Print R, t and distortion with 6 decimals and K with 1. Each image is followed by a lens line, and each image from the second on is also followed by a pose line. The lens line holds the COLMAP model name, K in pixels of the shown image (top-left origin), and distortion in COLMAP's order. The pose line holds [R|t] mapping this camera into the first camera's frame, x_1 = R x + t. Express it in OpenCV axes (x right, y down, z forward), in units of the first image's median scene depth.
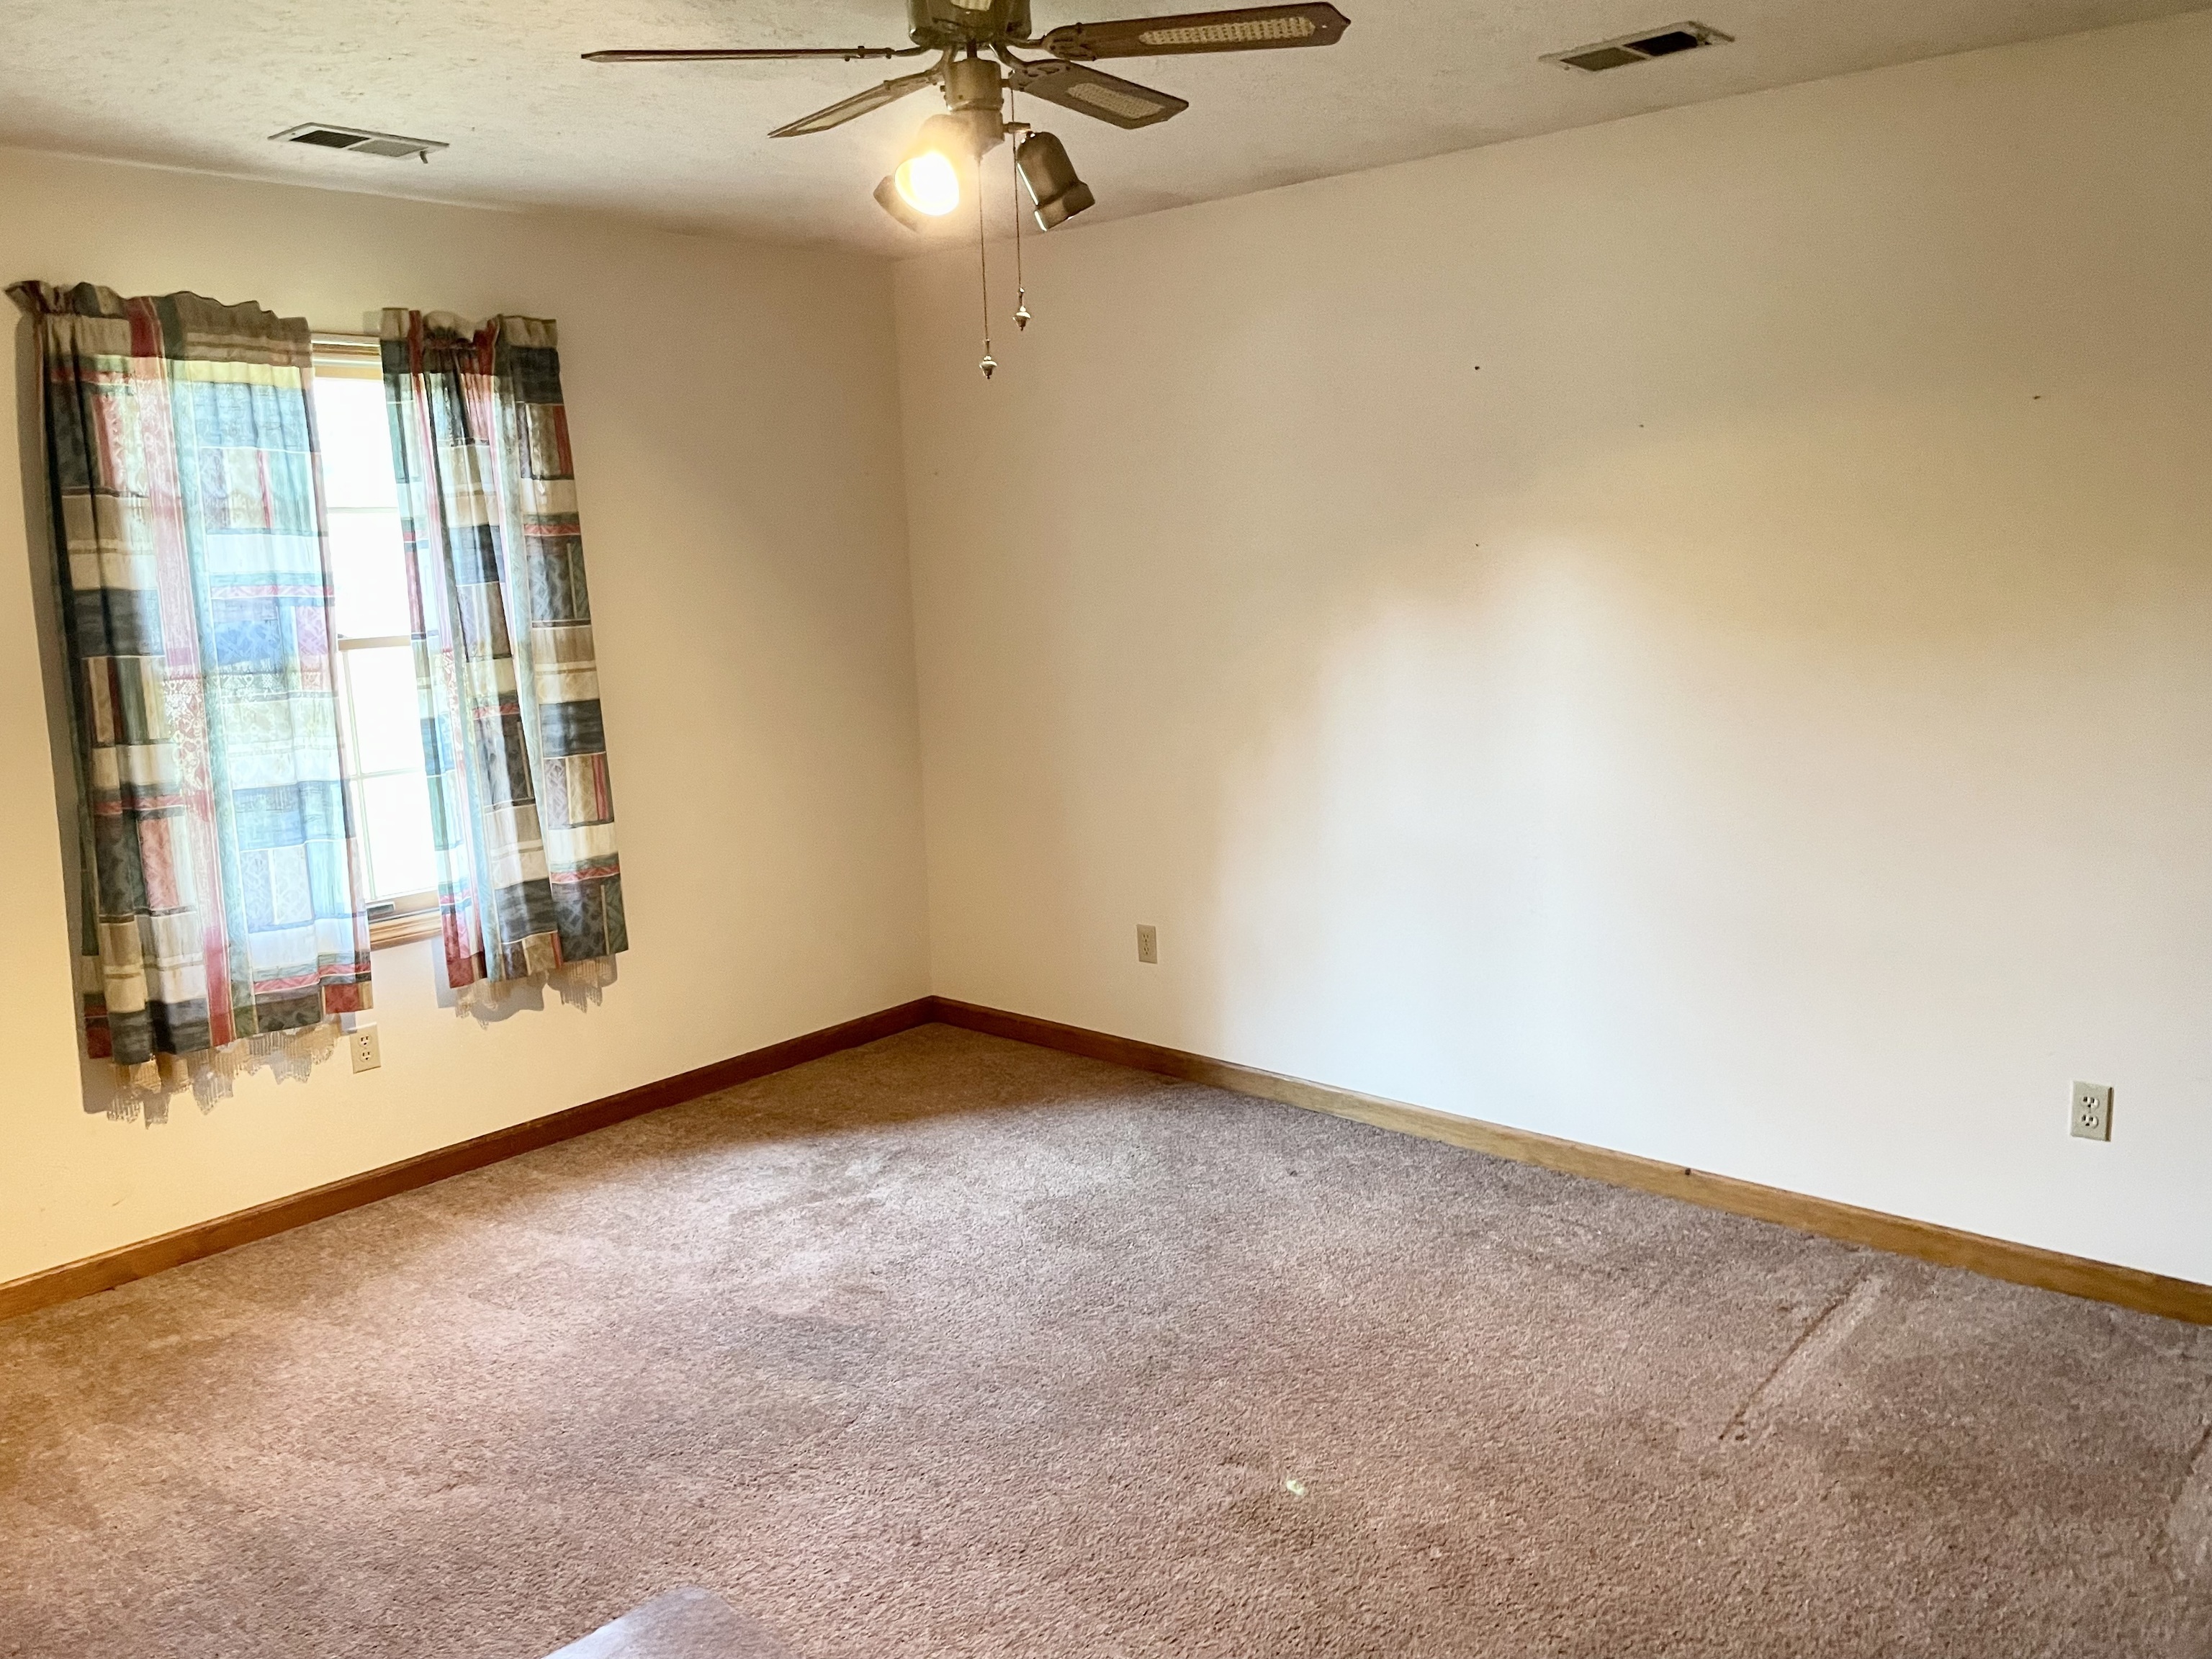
lens RADIAL K [[1718.0, 0, 1106.0], [0, 1718.0, 829.5], [0, 0, 1]] dist [0.092301, -0.133837]
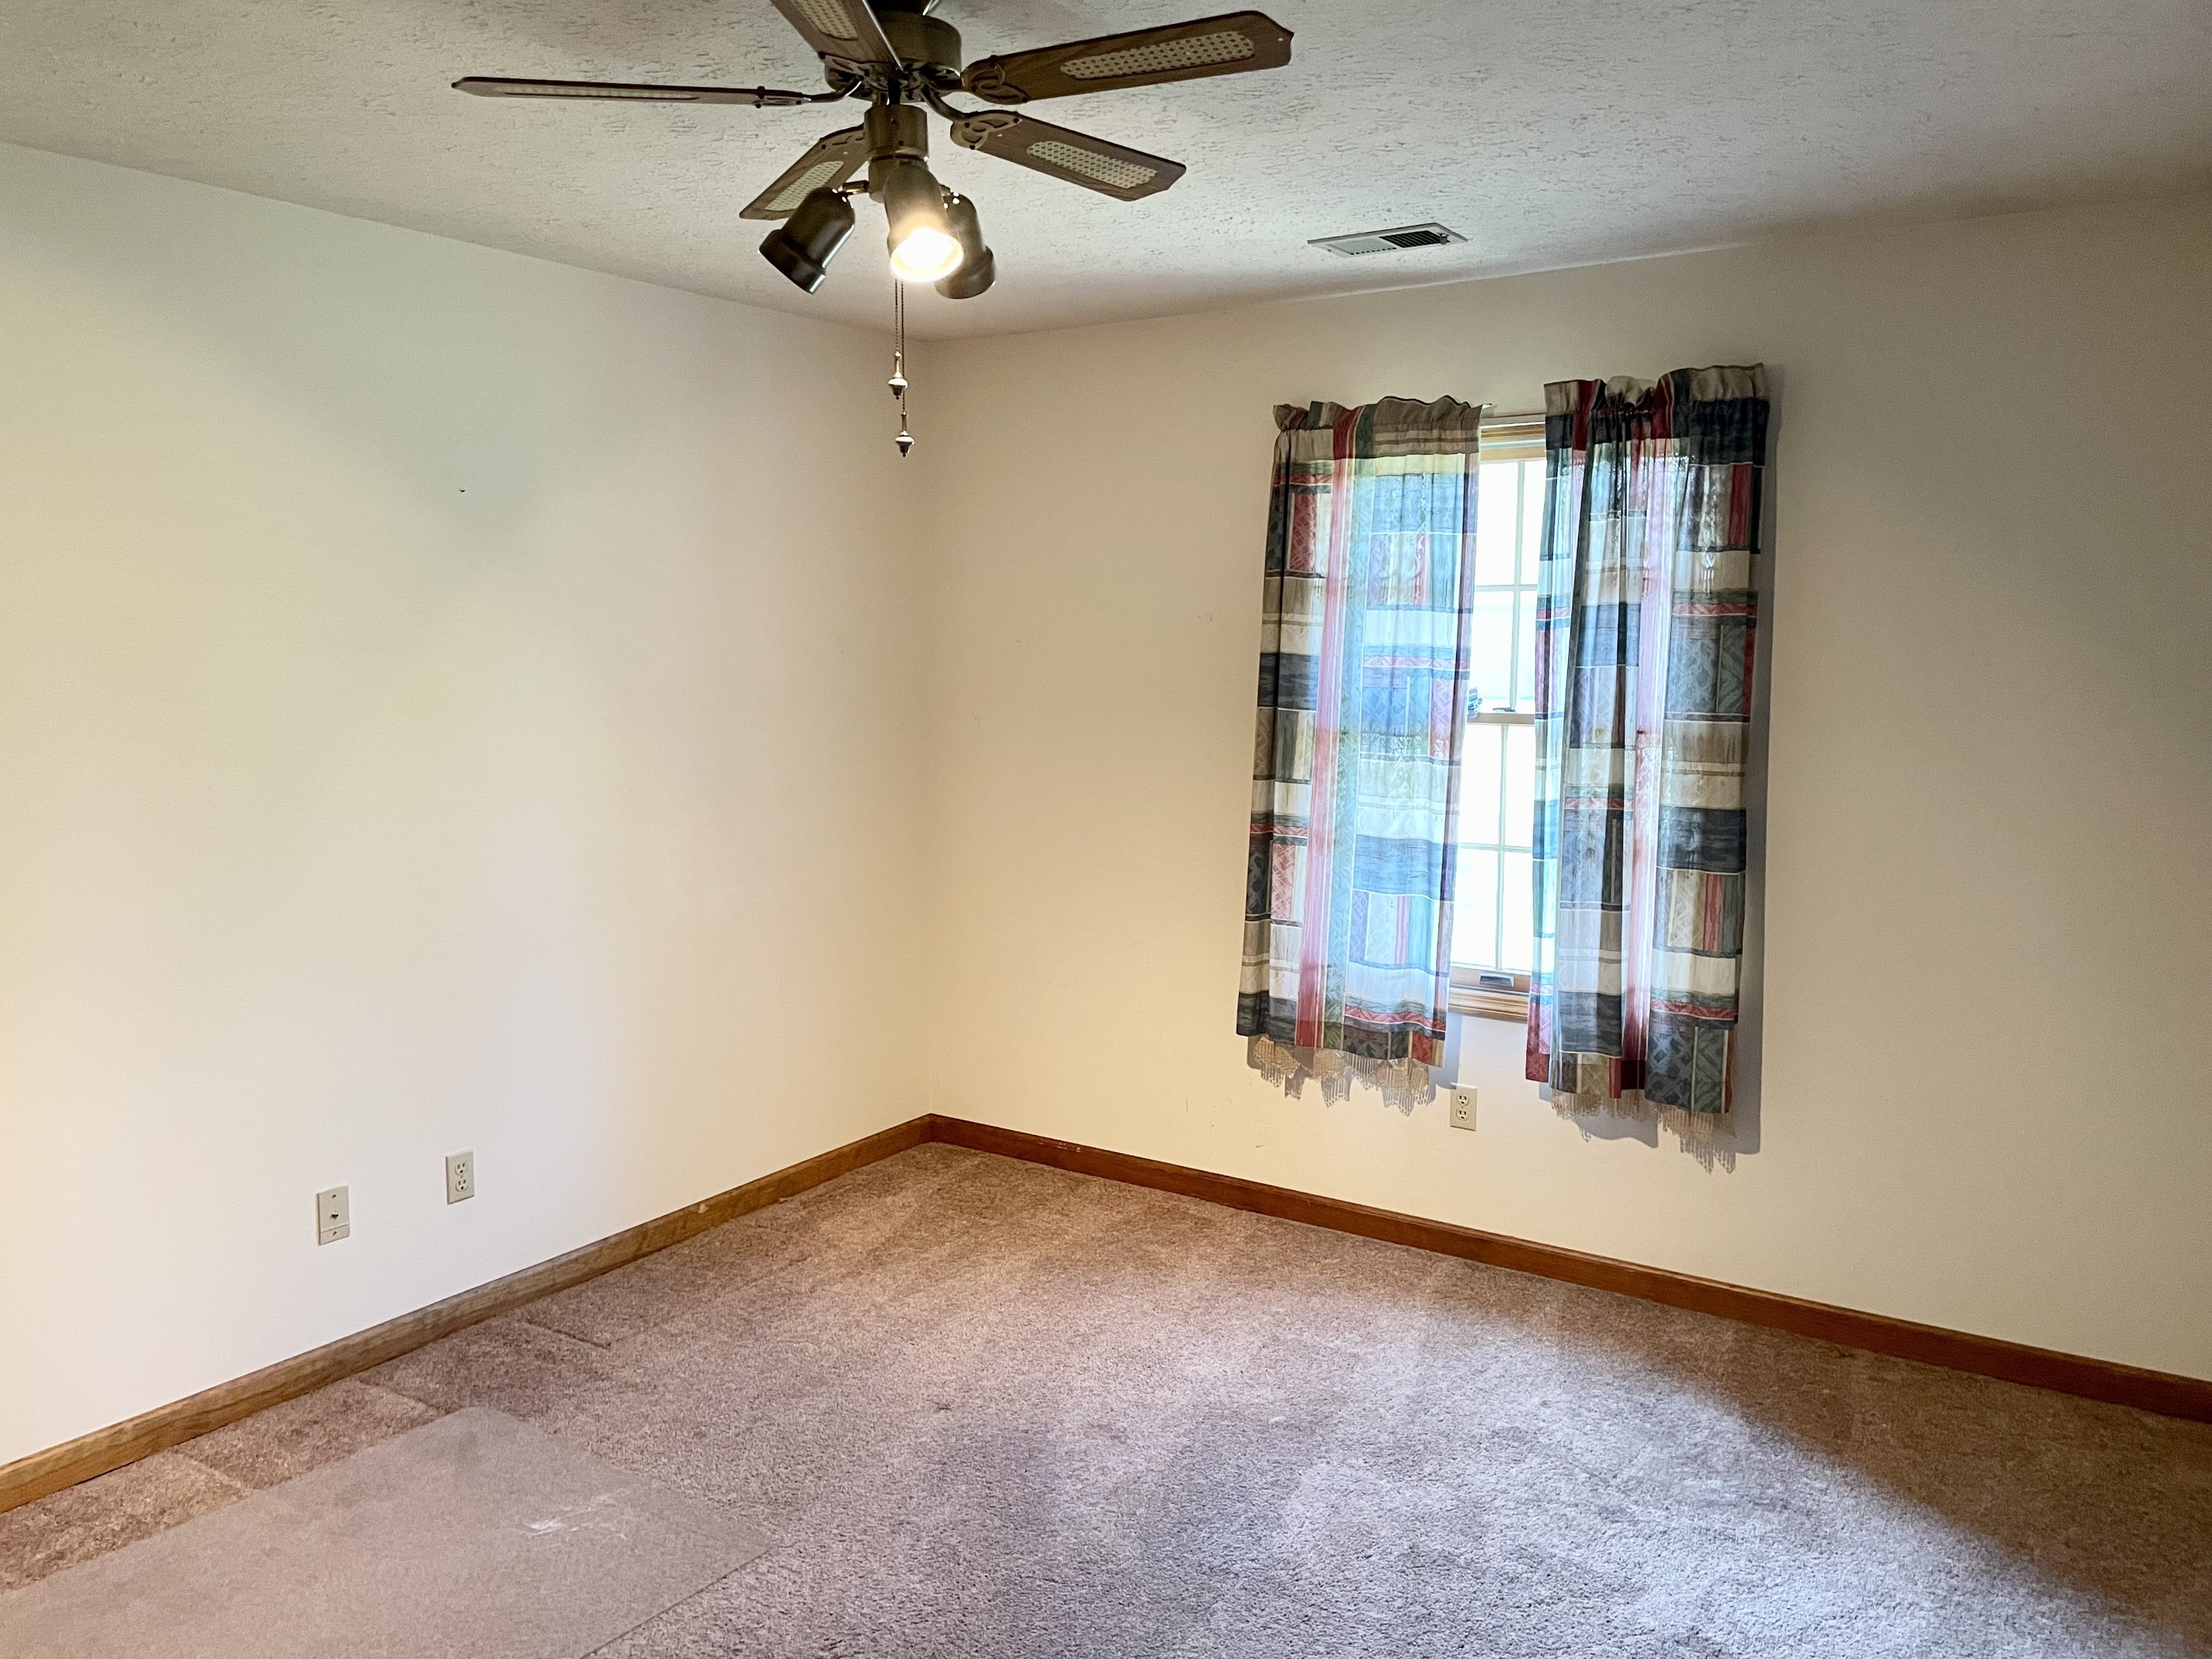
lens RADIAL K [[1718.0, 0, 1106.0], [0, 1718.0, 829.5], [0, 0, 1]] dist [0.092301, -0.133837]
pose [[0.104341, 0.147069, -0.983607, 0.553138], [-0.175510, 0.976207, 0.127344, -0.132527], [0.978933, 0.159346, 0.127671, 0.661521]]
